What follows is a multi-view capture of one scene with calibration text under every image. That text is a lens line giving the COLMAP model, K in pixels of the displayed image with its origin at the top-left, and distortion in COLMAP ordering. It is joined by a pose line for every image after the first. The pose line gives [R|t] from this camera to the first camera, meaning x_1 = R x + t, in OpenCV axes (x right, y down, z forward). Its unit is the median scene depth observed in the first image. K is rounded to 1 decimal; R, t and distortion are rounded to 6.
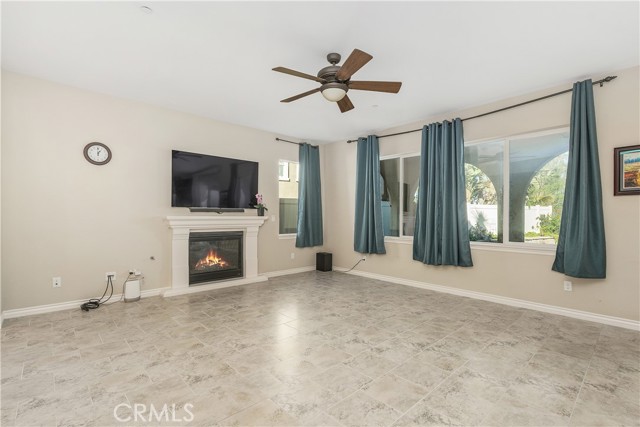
lens RADIAL K [[295.5, 0, 317.9], [0, 295.5, 216.7], [0, 0, 1]] dist [0.001916, 0.000280]
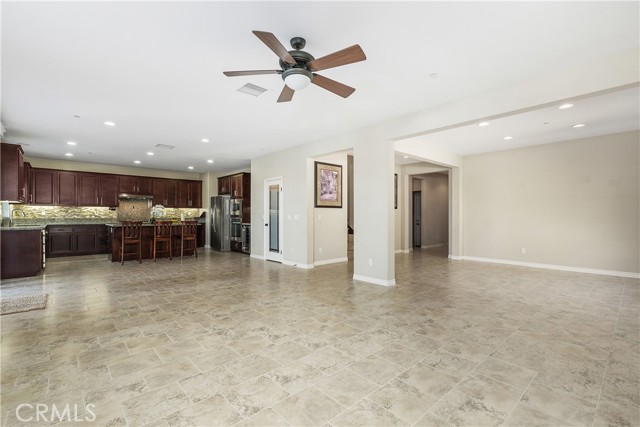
lens RADIAL K [[288.1, 0, 320.0], [0, 288.1, 213.5], [0, 0, 1]] dist [0.000961, 0.000116]
pose [[-0.999977, -0.006685, -0.000951, -0.013771], [-0.006681, 0.999965, -0.004940, -0.003295], [0.000983, -0.004934, -0.999987, 1.565139]]
